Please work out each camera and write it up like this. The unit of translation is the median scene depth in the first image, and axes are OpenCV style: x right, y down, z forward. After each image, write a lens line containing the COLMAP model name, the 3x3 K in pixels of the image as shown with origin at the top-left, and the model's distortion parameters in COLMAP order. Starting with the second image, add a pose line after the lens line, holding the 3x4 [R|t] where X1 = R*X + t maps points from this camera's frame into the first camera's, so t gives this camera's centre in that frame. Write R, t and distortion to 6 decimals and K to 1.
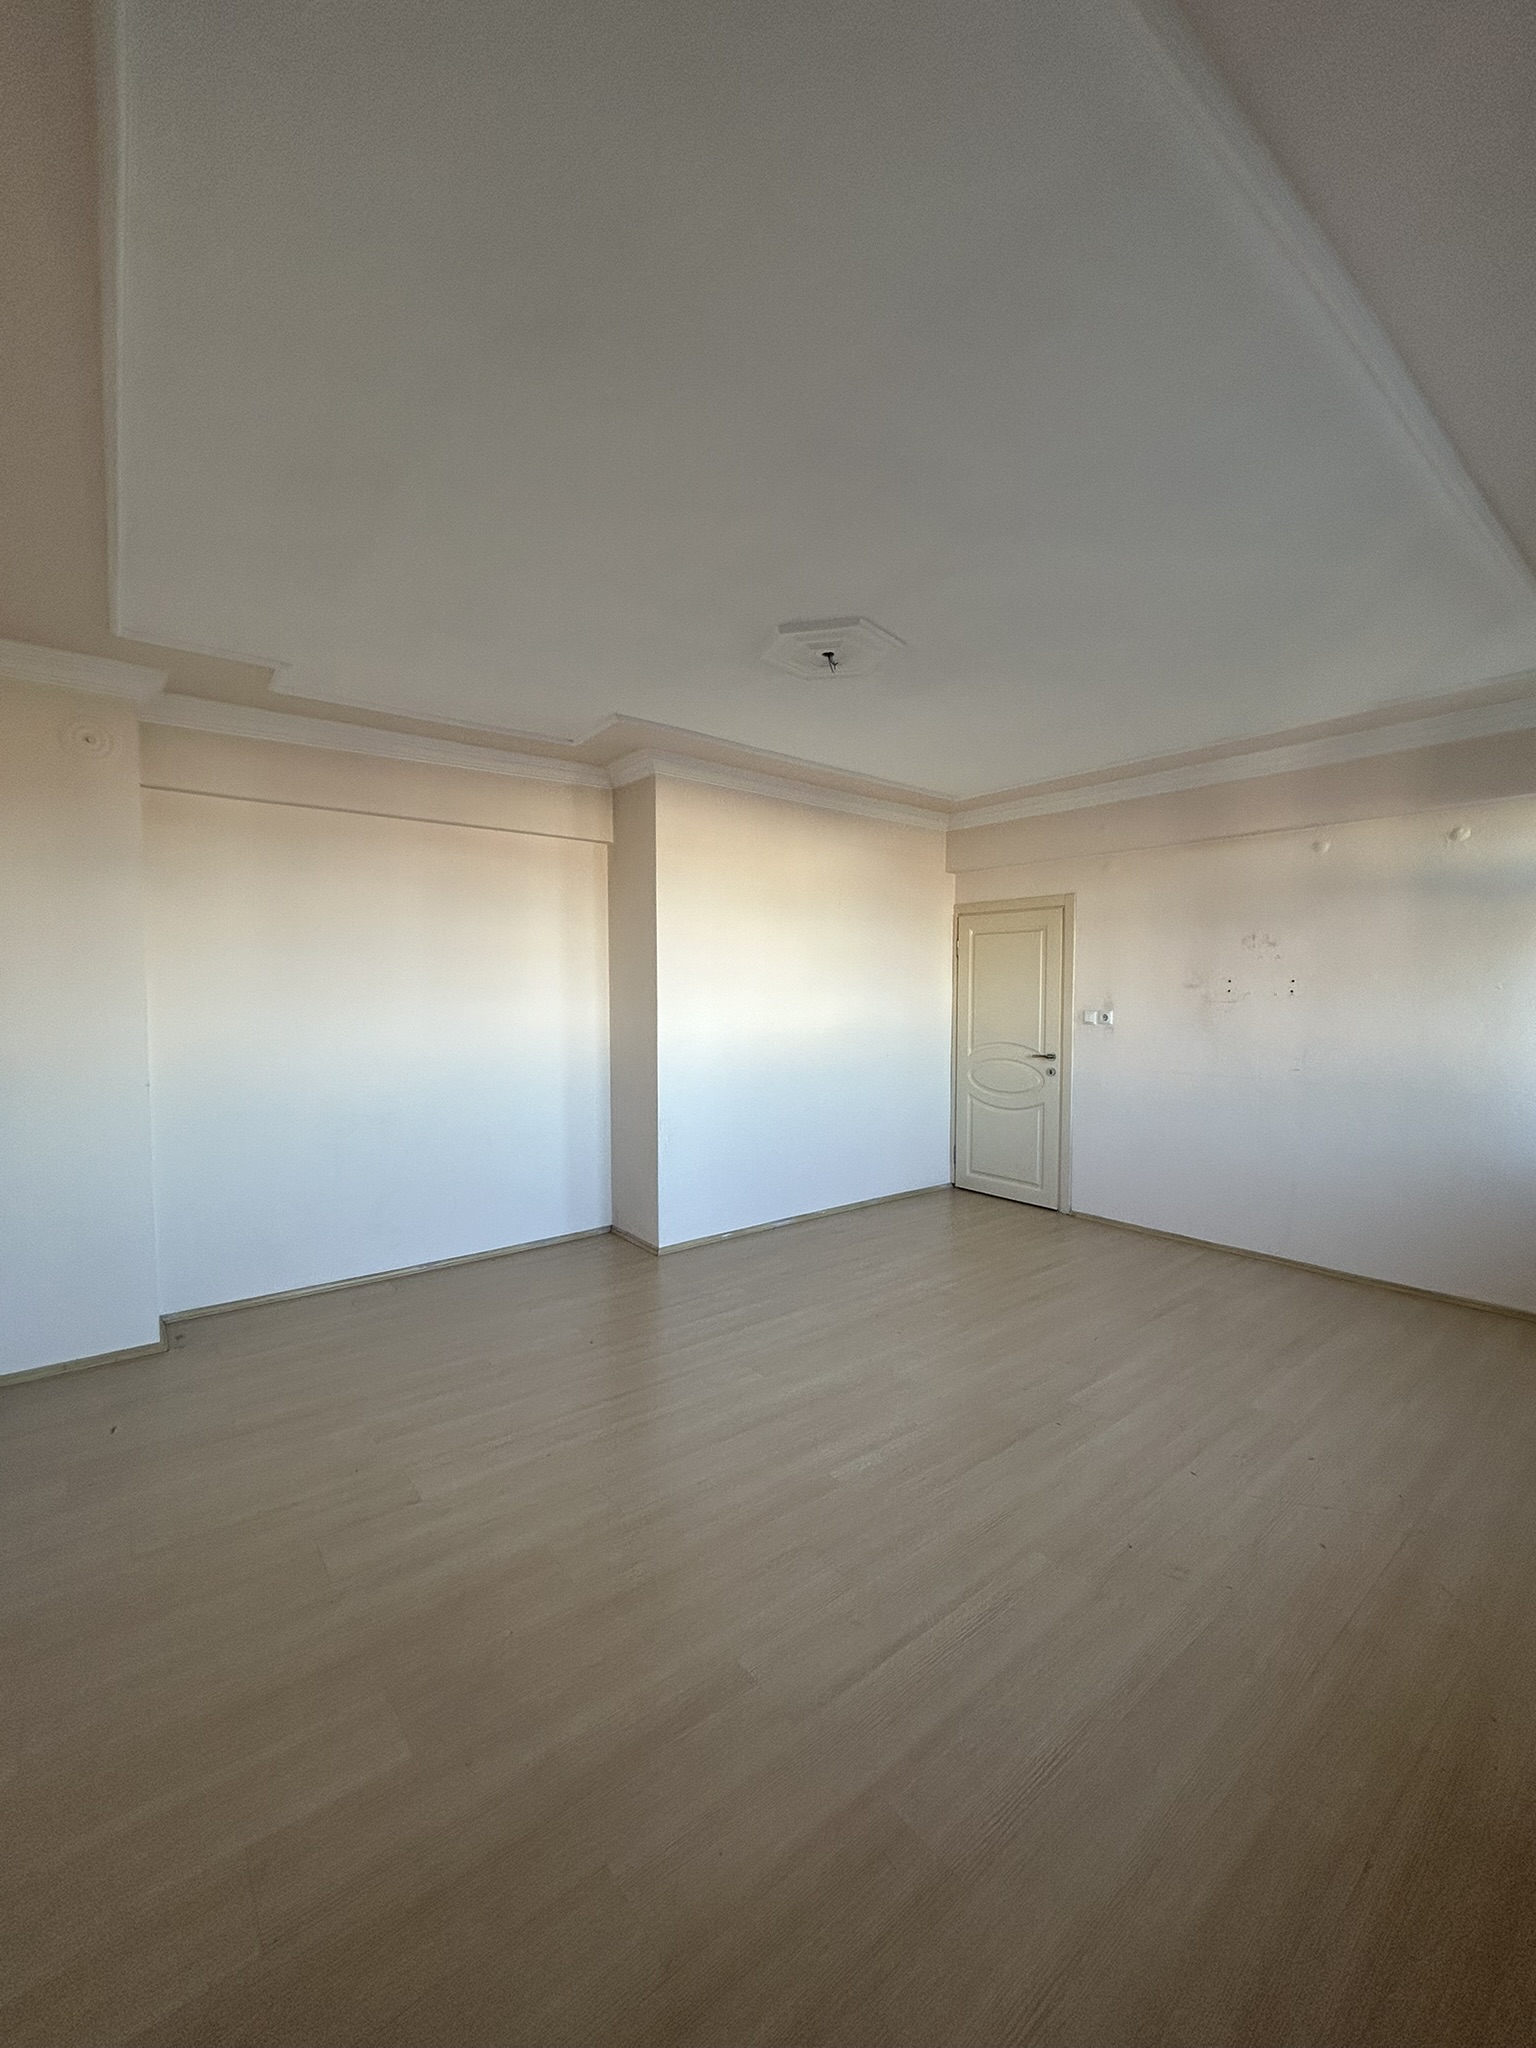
lens RADIAL K [[822.1, 0, 770.0], [0, 822.1, 1024.9], [0, 0, 1]] dist [-0.001709, 0.001003]
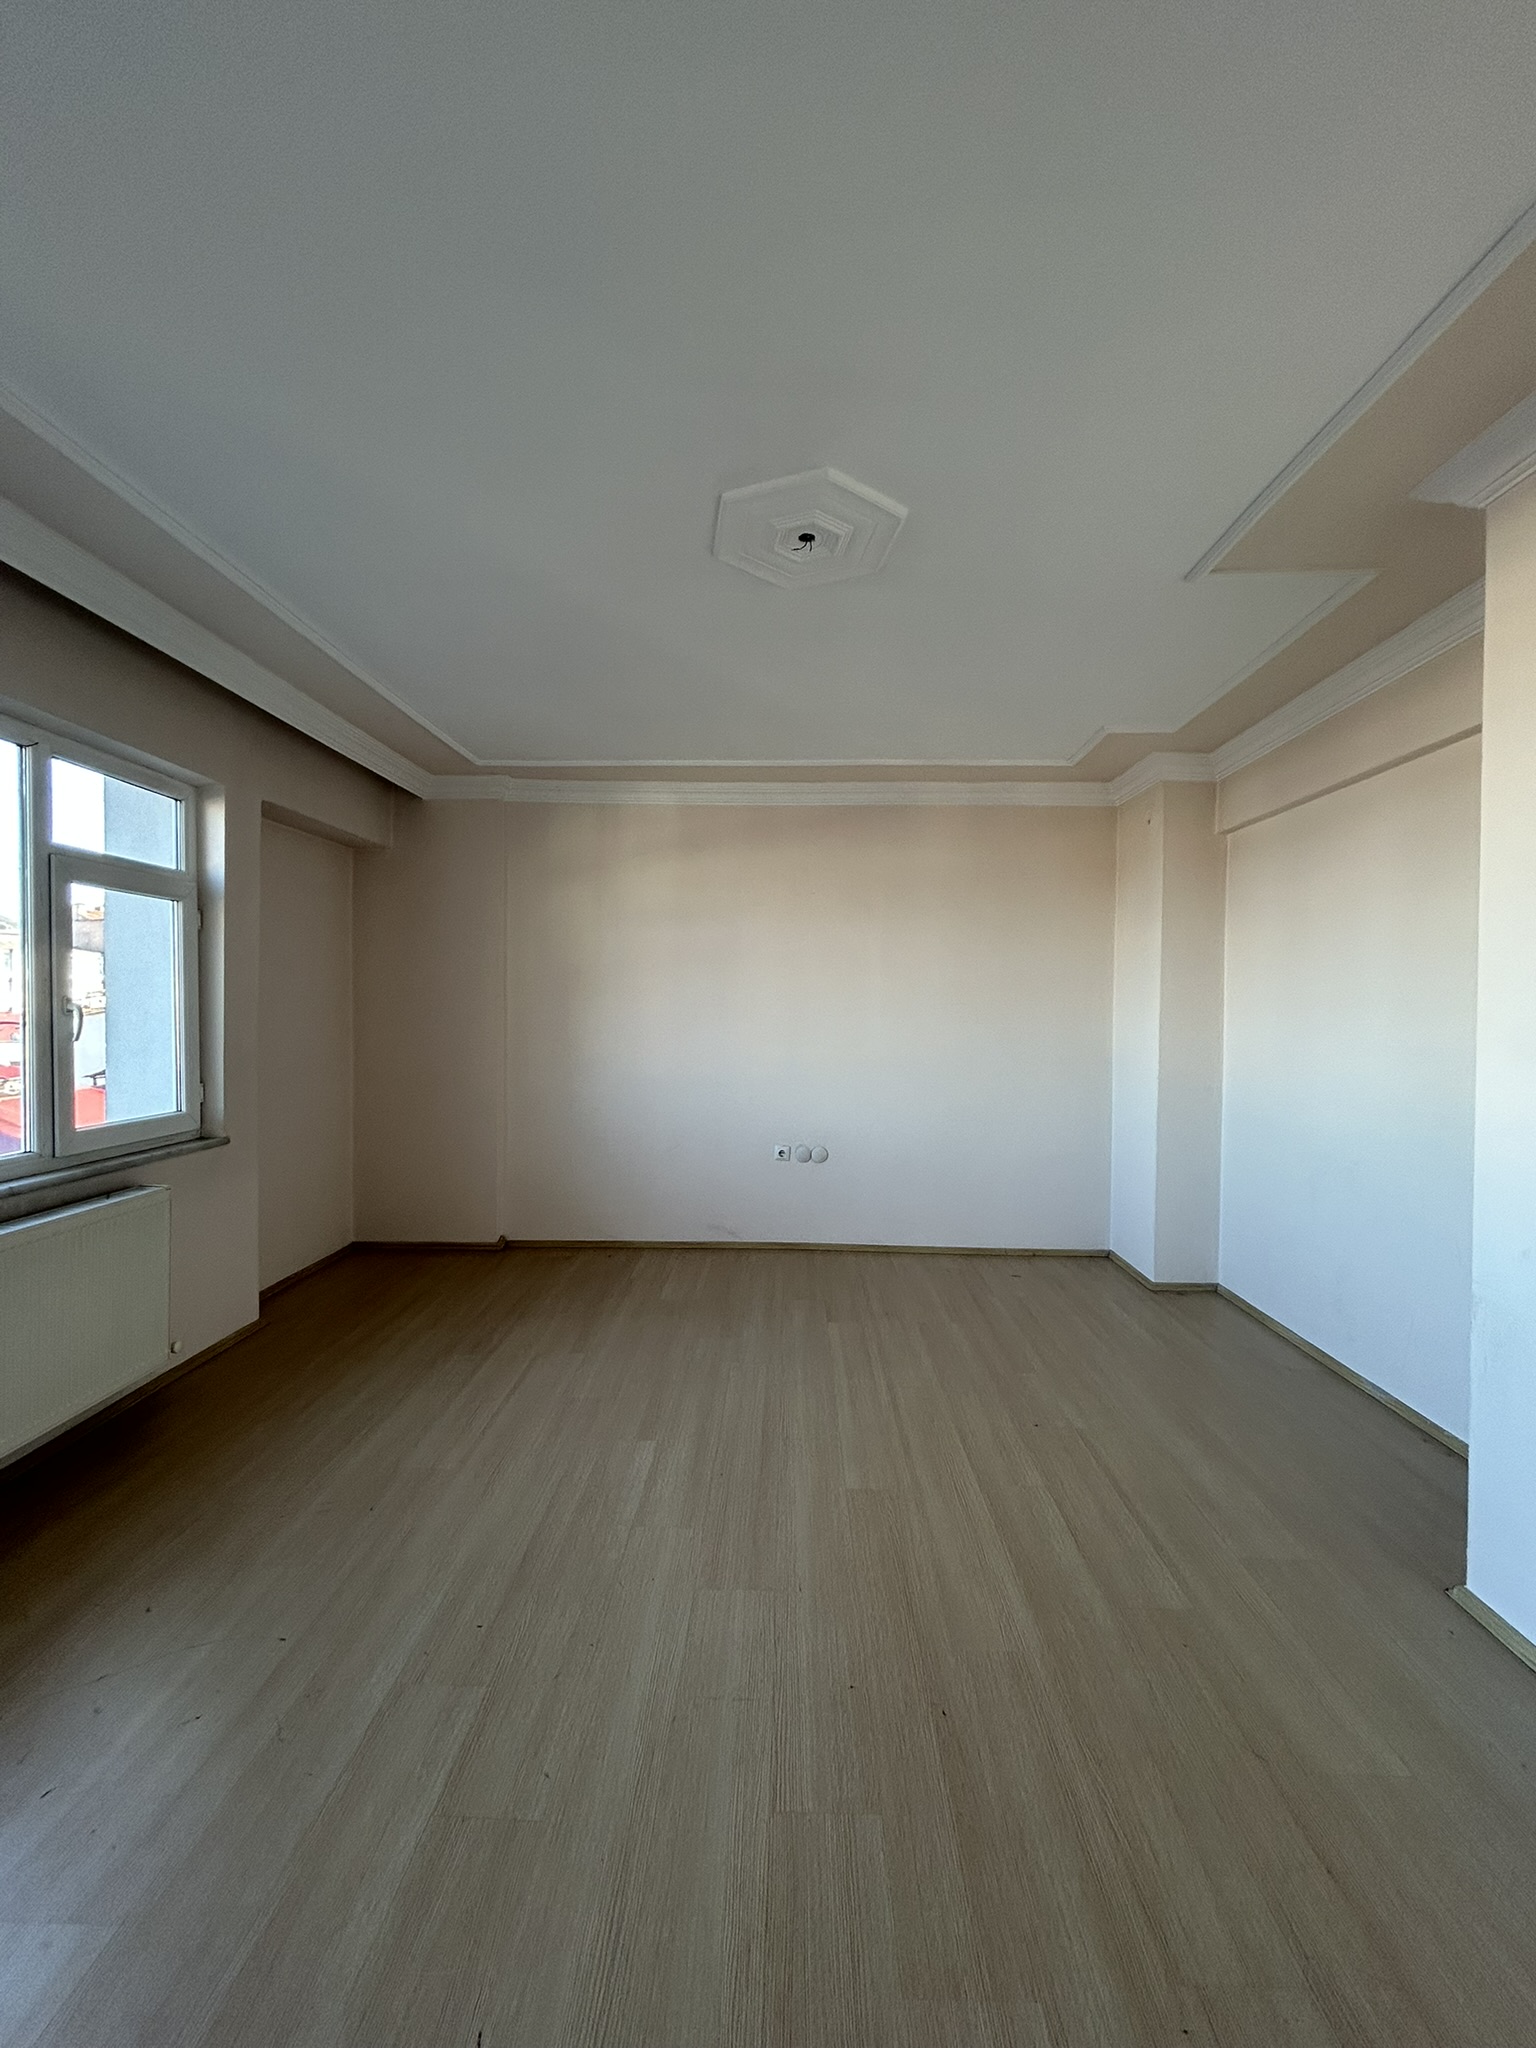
lens RADIAL K [[822.1, 0, 770.0], [0, 822.1, 1024.9], [0, 0, 1]] dist [-0.001709, 0.001003]
pose [[-0.651703, 0.007831, -0.758434, 0.404227], [-0.038704, 0.998301, 0.043564, -0.027866], [0.757486, 0.057745, -0.650292, 0.914353]]
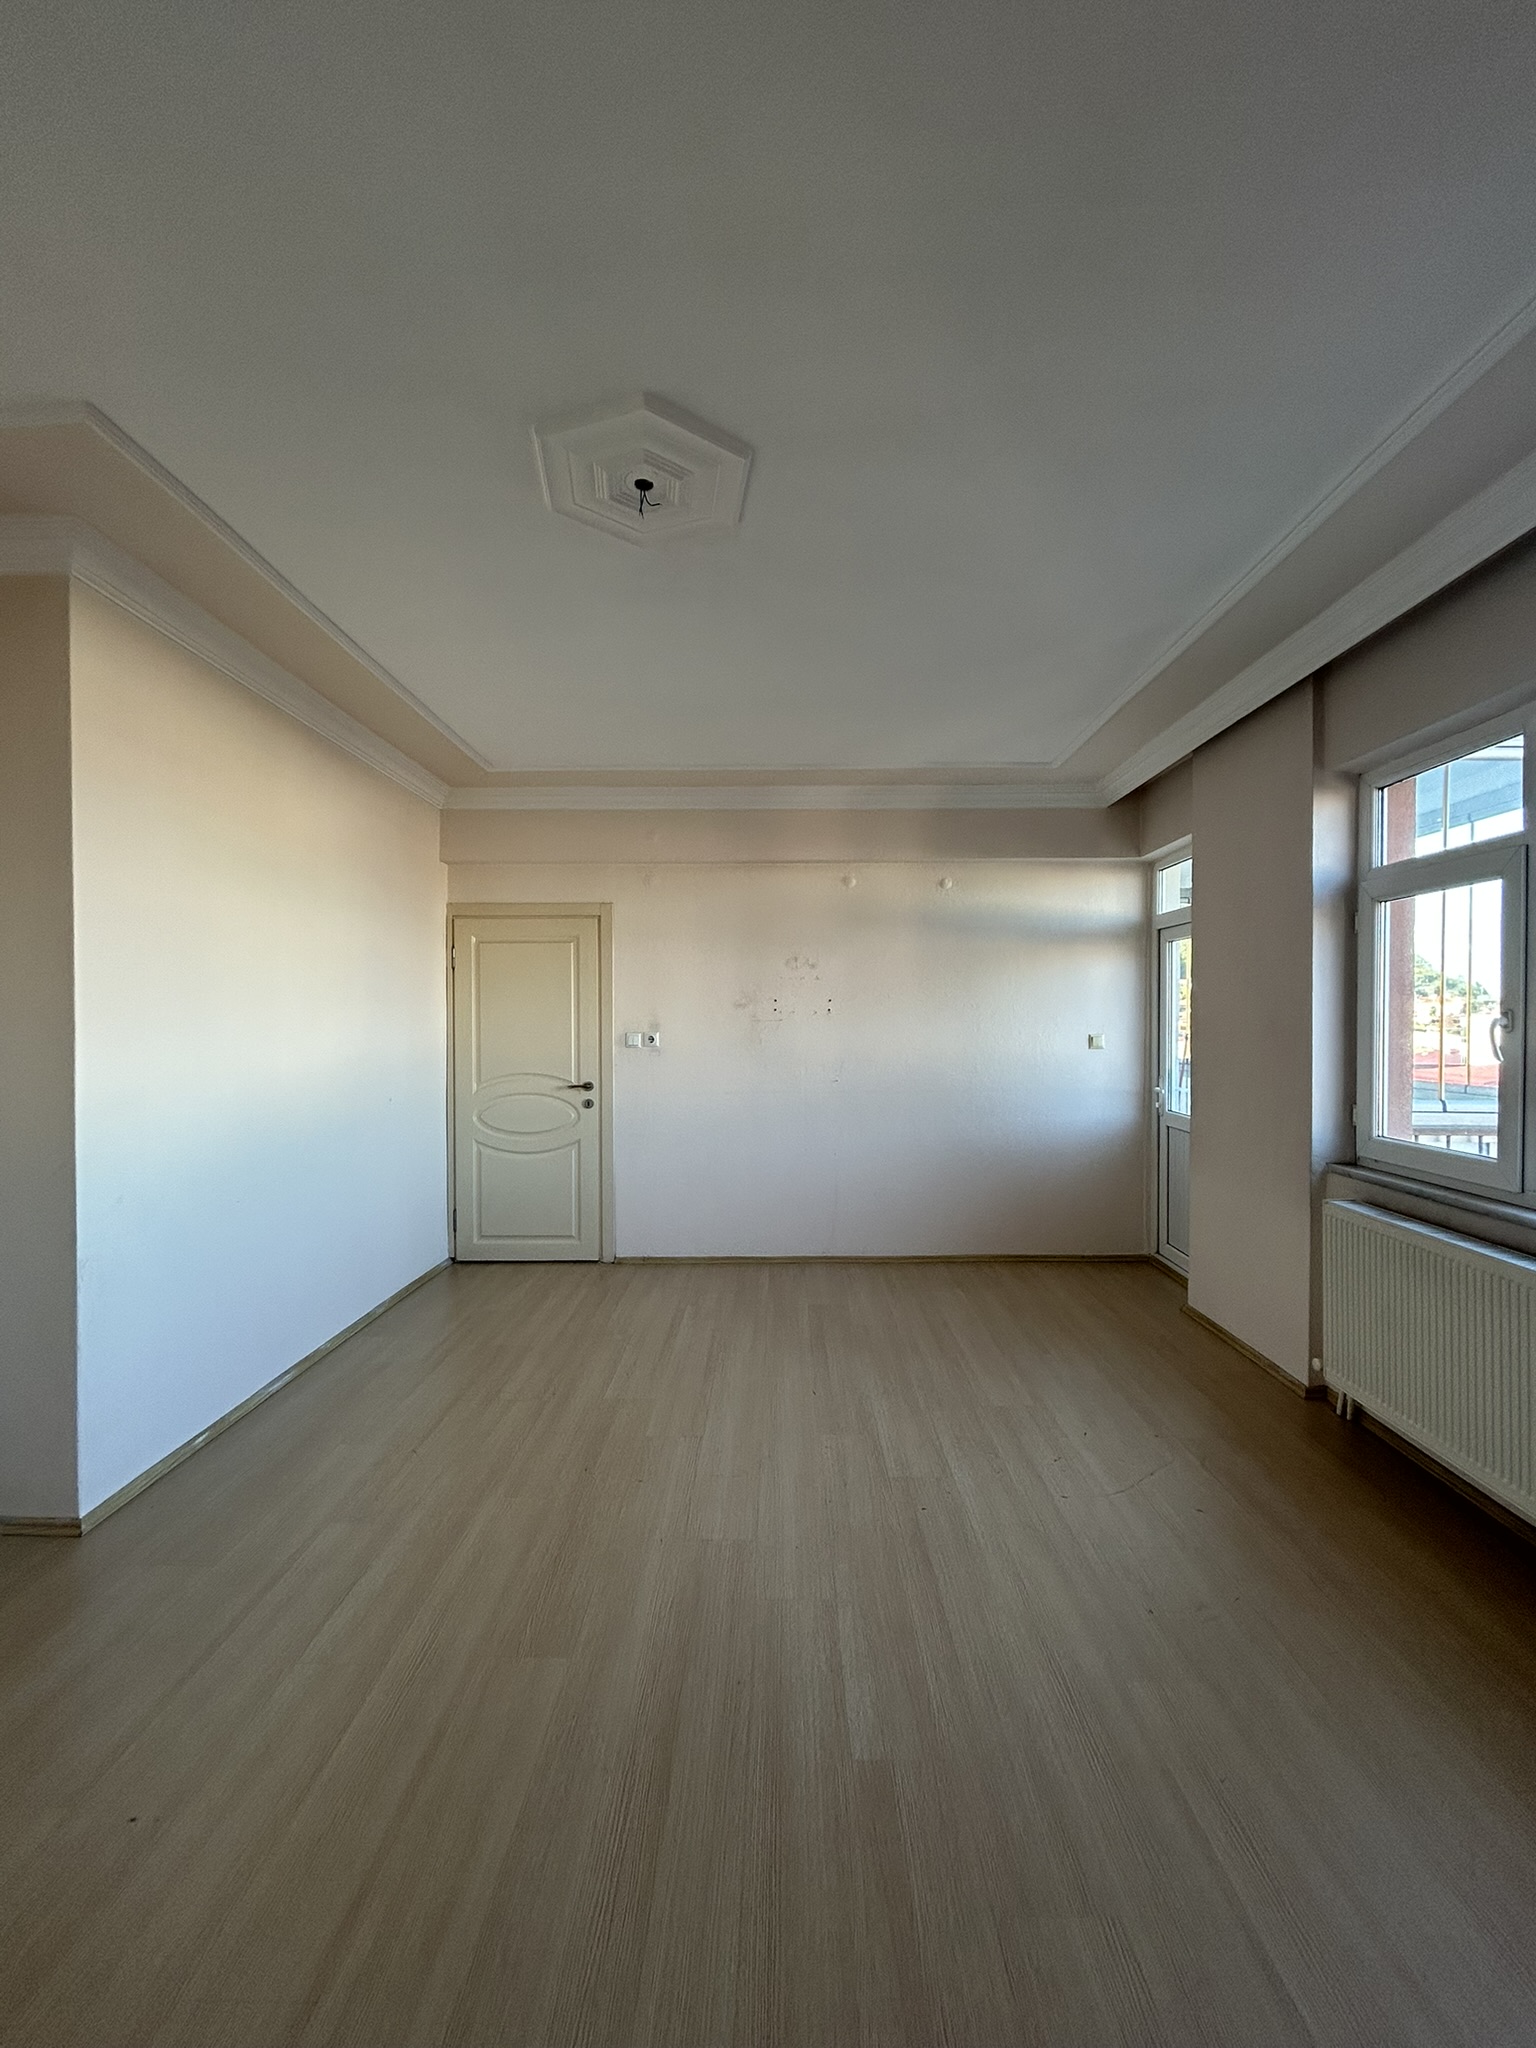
lens RADIAL K [[822.1, 0, 770.0], [0, 822.1, 1024.9], [0, 0, 1]] dist [-0.001709, 0.001003]
pose [[0.638956, -0.009190, 0.769188, -0.229667], [0.038113, 0.999079, -0.019724, -0.002097], [-0.768298, 0.041918, 0.638718, 0.320657]]
